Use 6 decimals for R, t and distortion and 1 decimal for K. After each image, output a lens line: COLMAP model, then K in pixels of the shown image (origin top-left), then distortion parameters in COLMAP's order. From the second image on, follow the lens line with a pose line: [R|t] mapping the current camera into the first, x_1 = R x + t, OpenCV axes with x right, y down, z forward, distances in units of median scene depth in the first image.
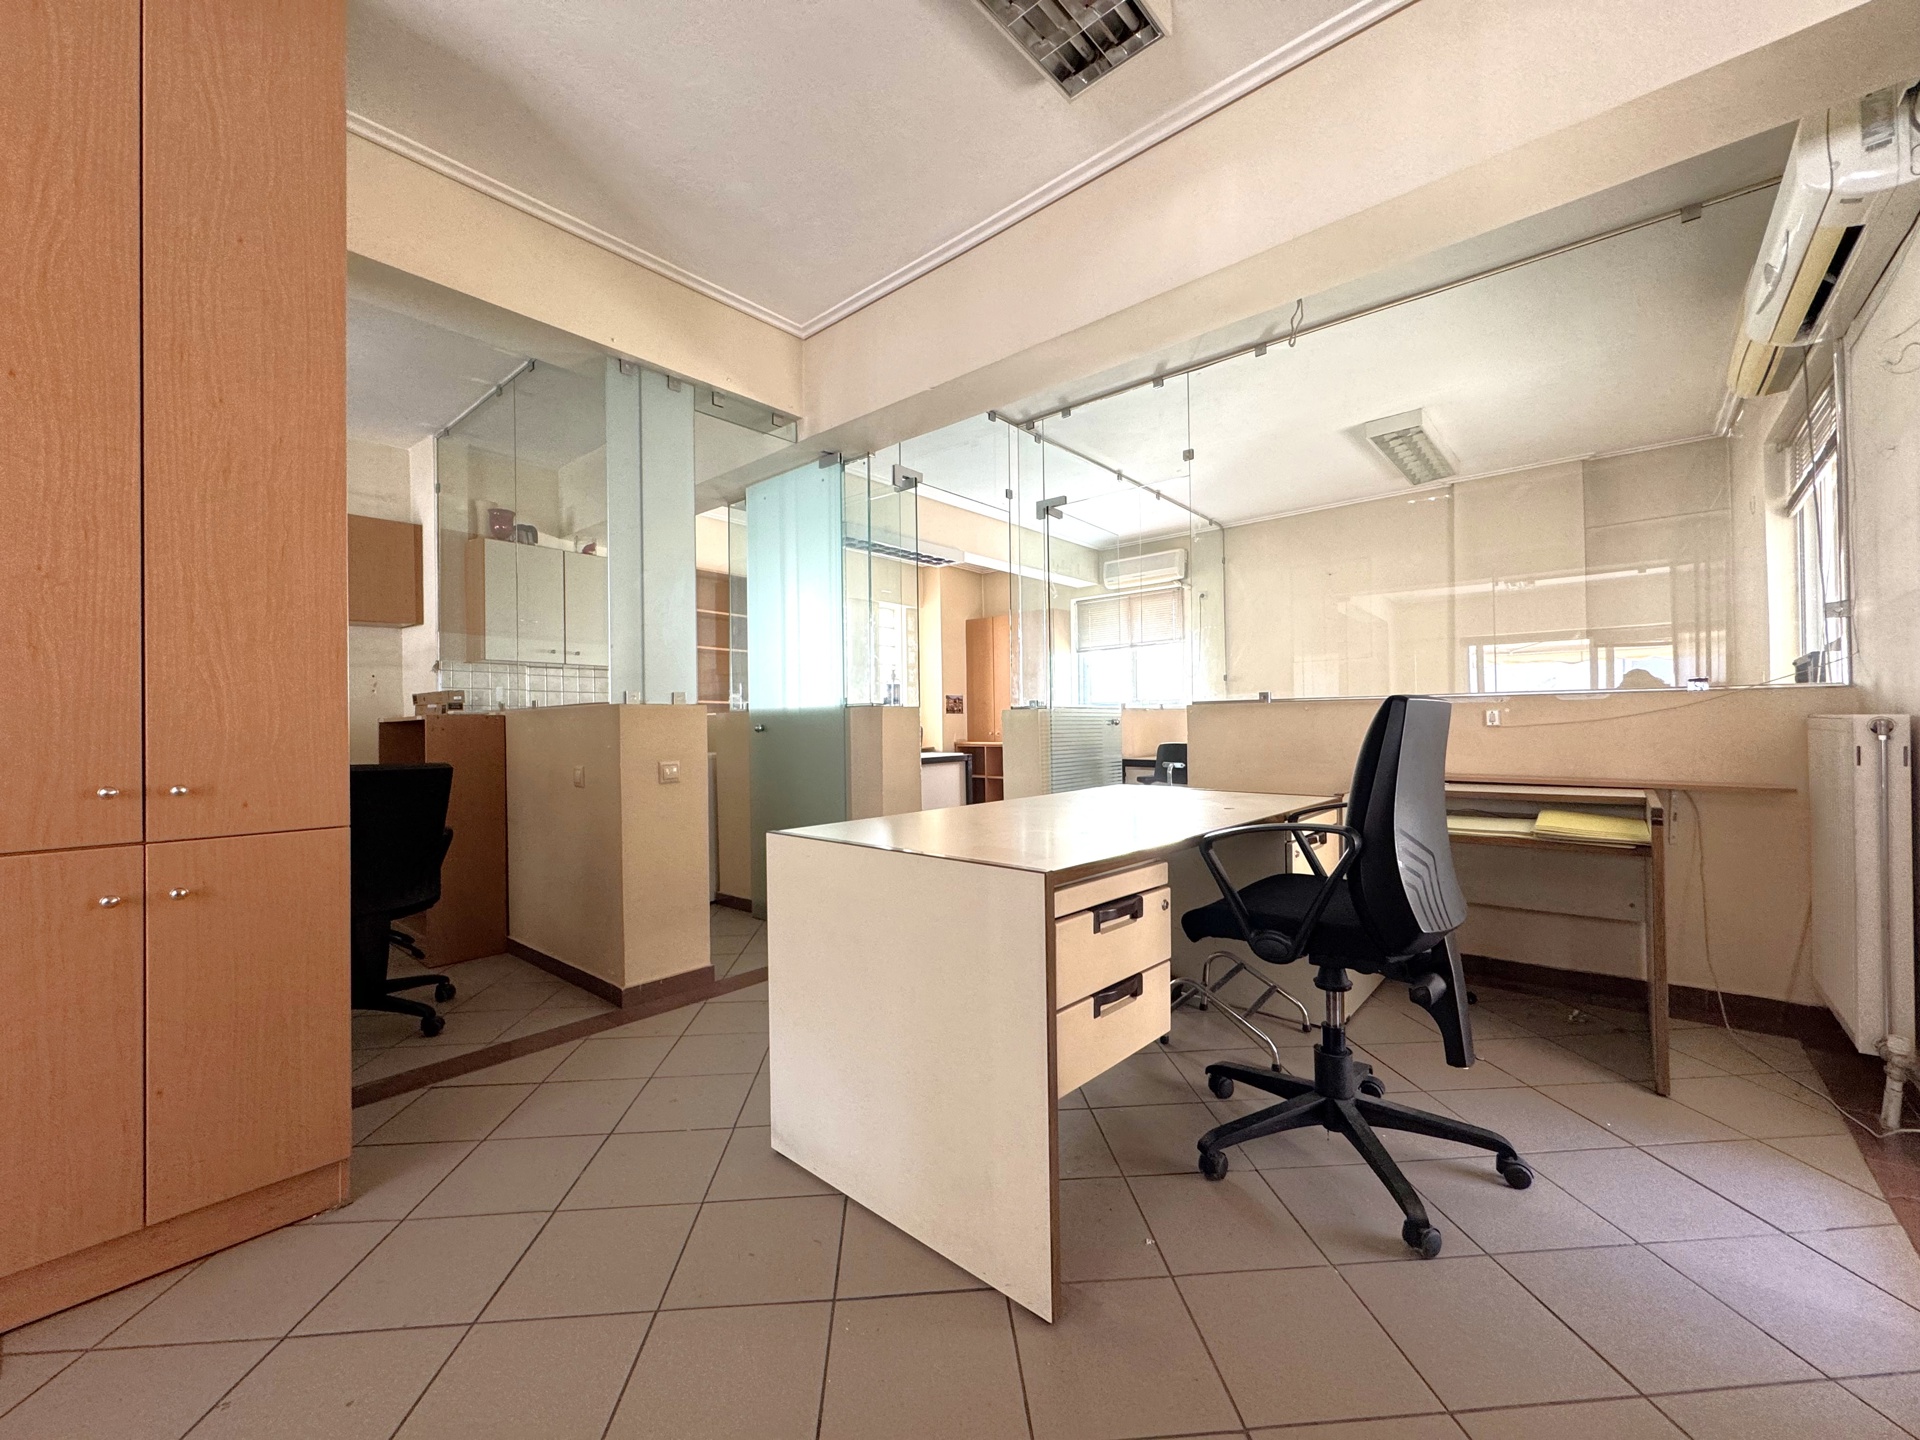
lens RADIAL K [[774.1, 0, 949.9], [0, 774.1, 720.5], [0, 0, 1]] dist [-0.003774, -0.000327]
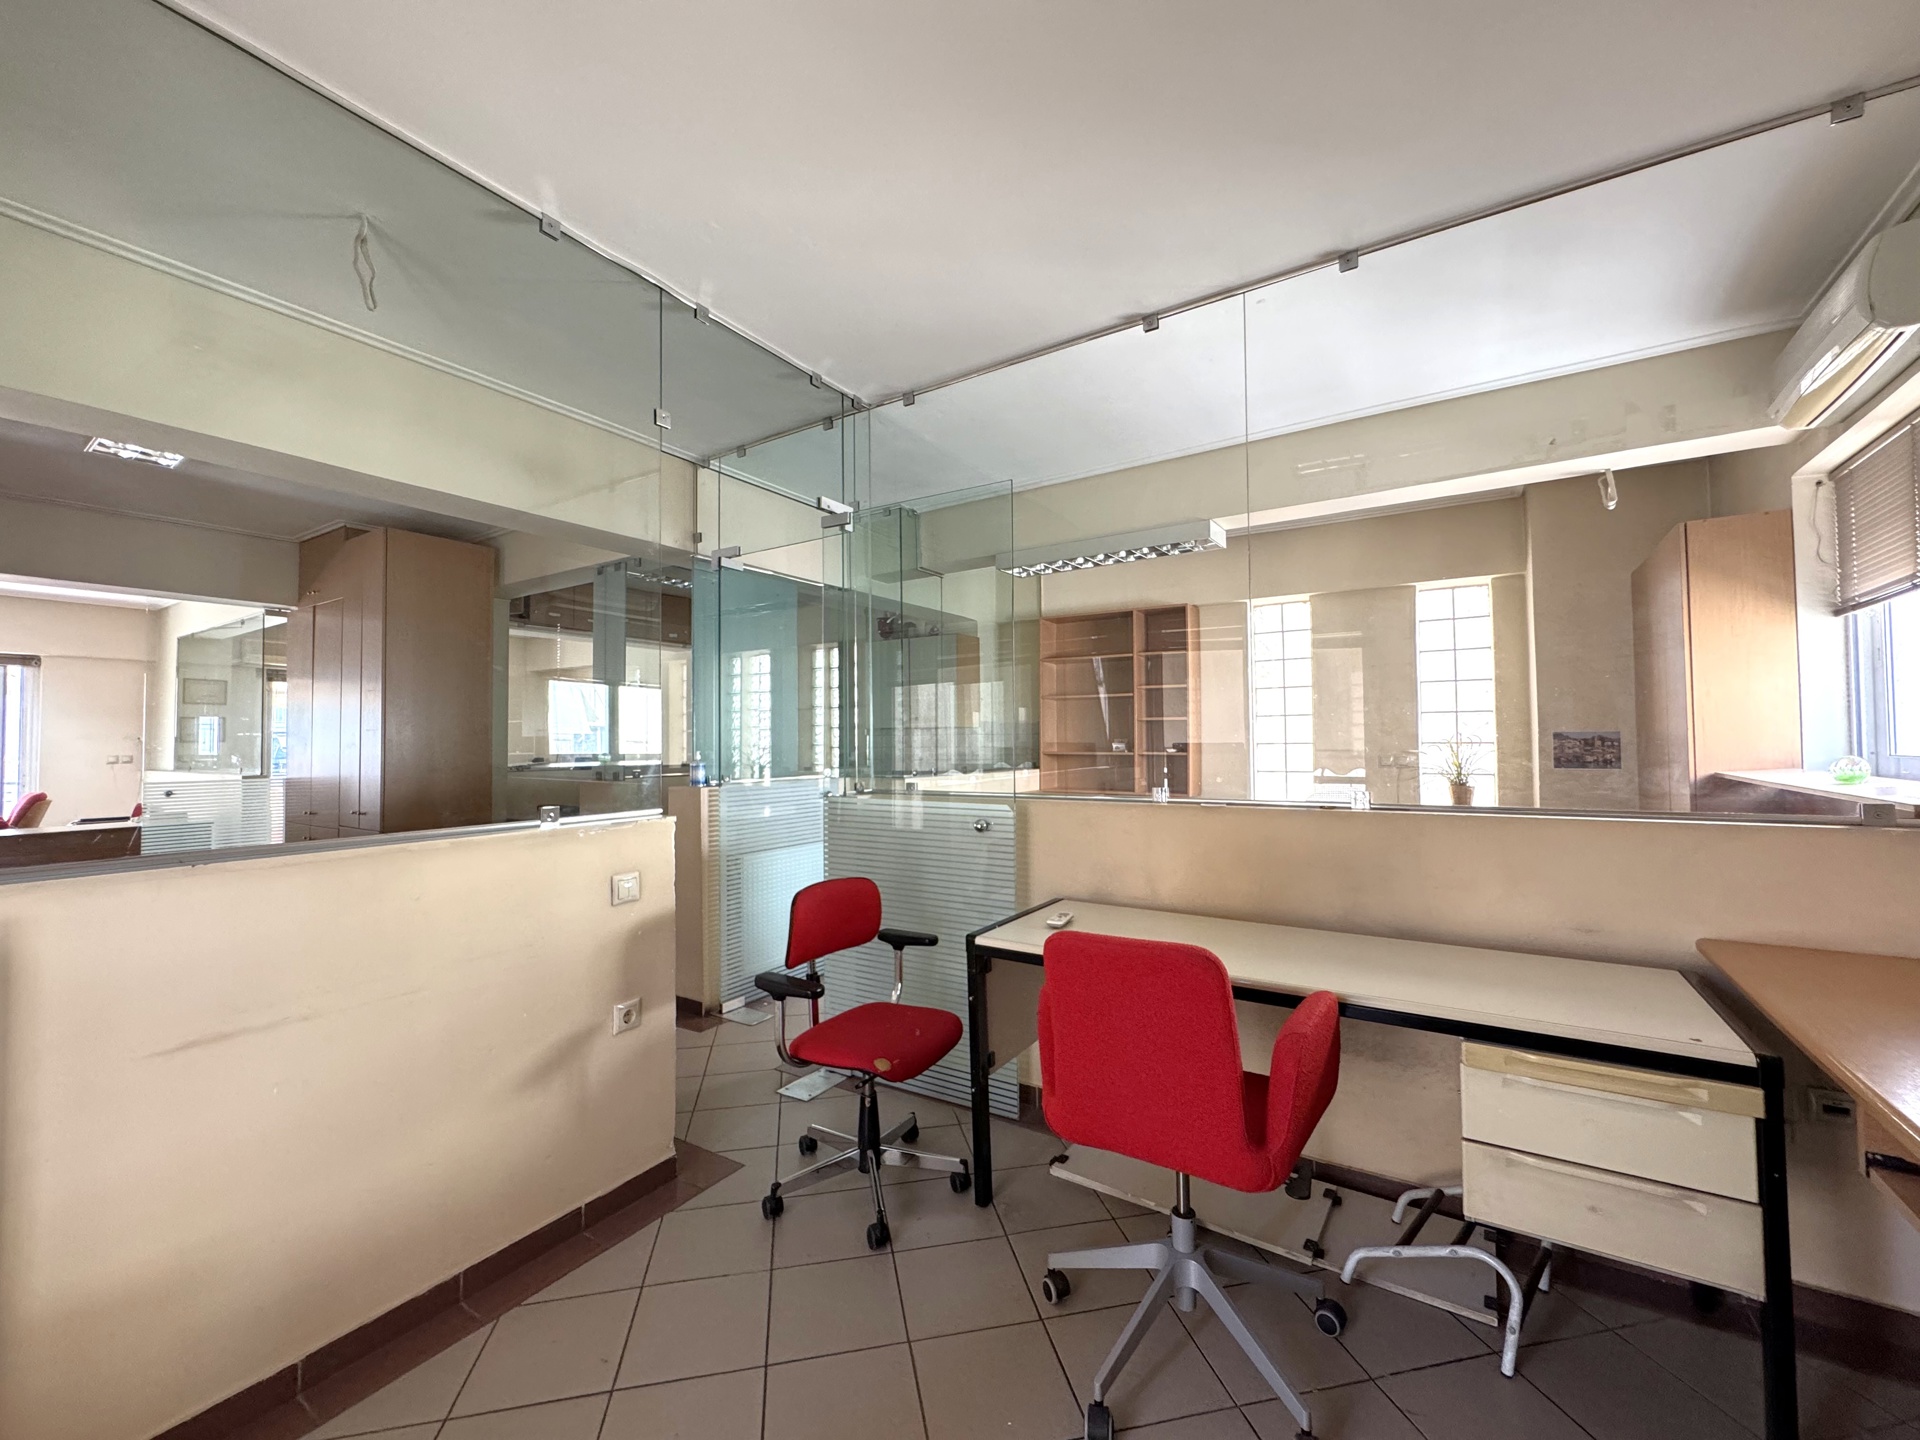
lens RADIAL K [[774.1, 0, 949.9], [0, 774.1, 720.5], [0, 0, 1]] dist [-0.003774, -0.000327]
pose [[0.131760, -0.020525, -0.991069, 0.468642], [0.011378, 0.999751, -0.019192, -0.036378], [0.991216, -0.008748, 0.131961, 0.547087]]
